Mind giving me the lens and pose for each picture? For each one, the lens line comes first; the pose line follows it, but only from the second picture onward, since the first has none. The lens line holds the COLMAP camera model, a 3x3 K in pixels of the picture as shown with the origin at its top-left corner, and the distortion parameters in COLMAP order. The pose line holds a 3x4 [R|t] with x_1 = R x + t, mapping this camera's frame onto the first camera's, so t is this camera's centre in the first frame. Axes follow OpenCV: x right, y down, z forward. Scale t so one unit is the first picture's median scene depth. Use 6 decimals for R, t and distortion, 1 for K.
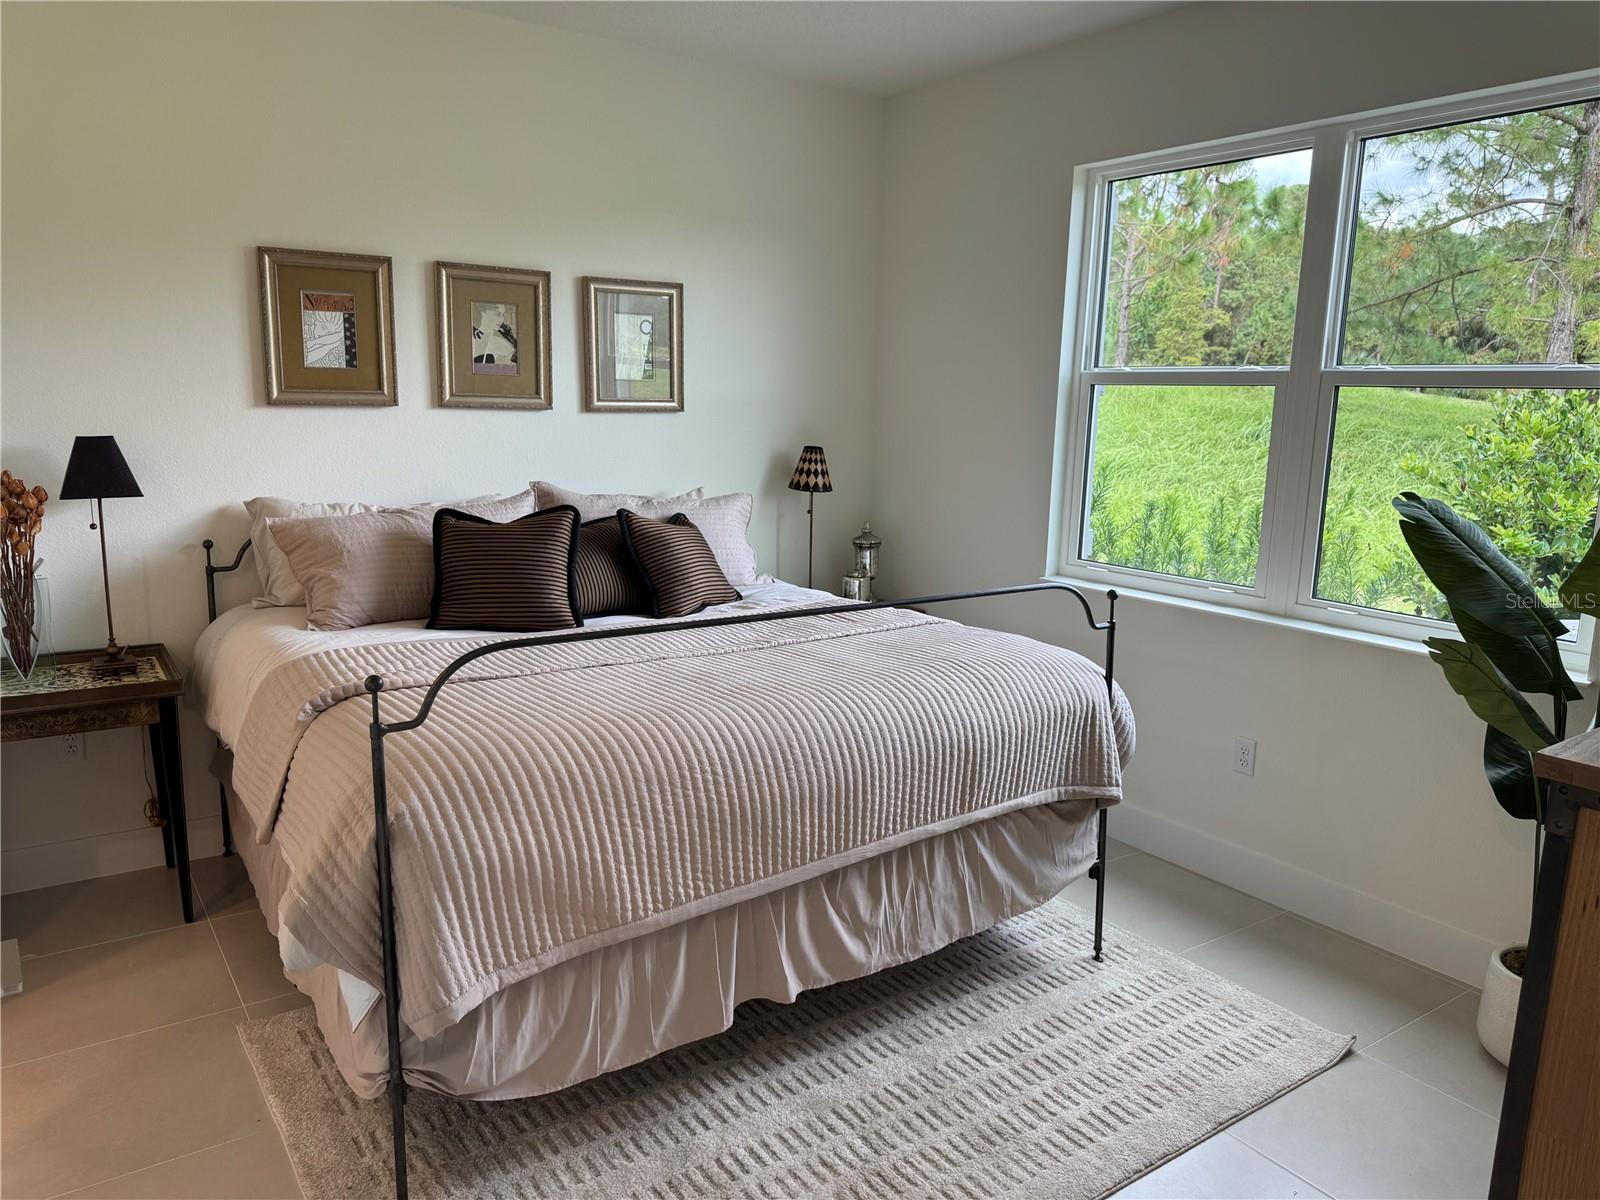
lens RADIAL K [[1129.1, 0, 800.0], [0, 1129.1, 600.0], [0, 0, 1]] dist [0.089273, -0.099246]
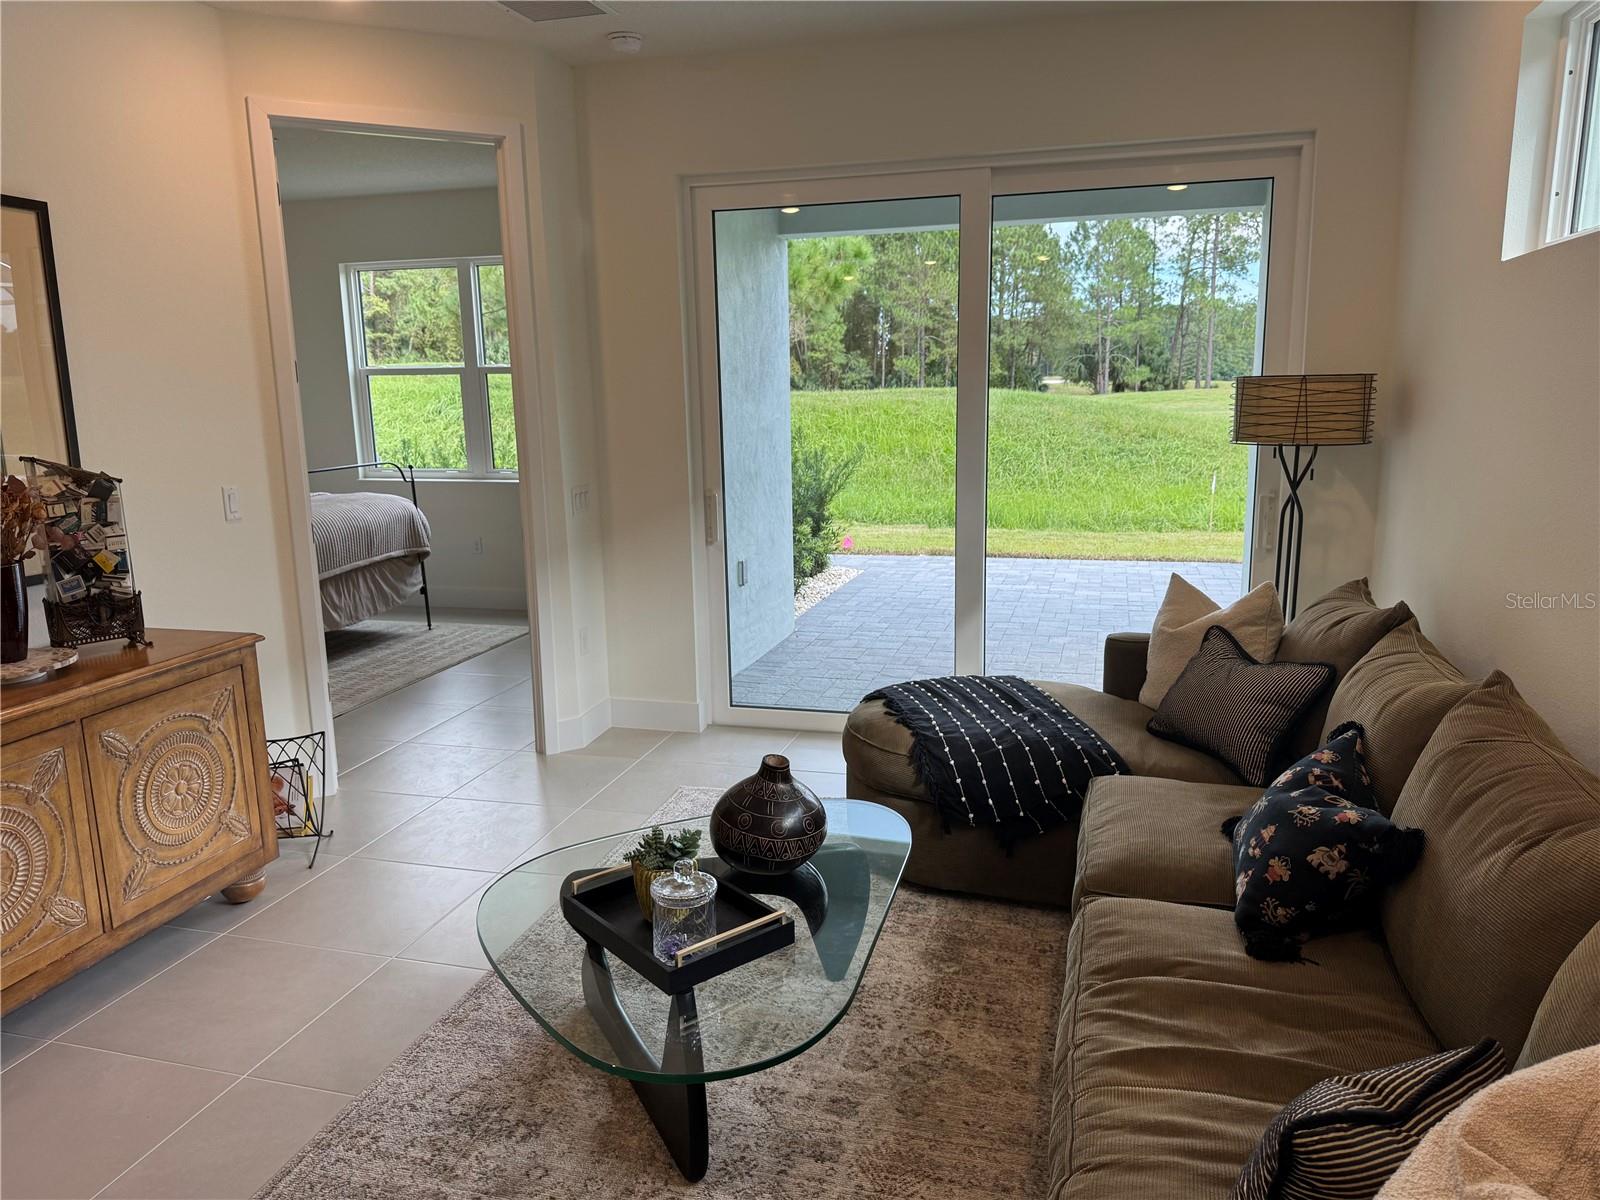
lens RADIAL K [[1131.8, 0, 779.3], [0, 1131.8, 581.8], [0, 0, 1]] dist [0.092509, -0.100345]
pose [[0.782833, -0.153650, 0.602962, -0.478846], [0.155746, 0.986571, 0.049197, 0.190511], [-0.602424, 0.055396, 0.796251, -1.071368]]
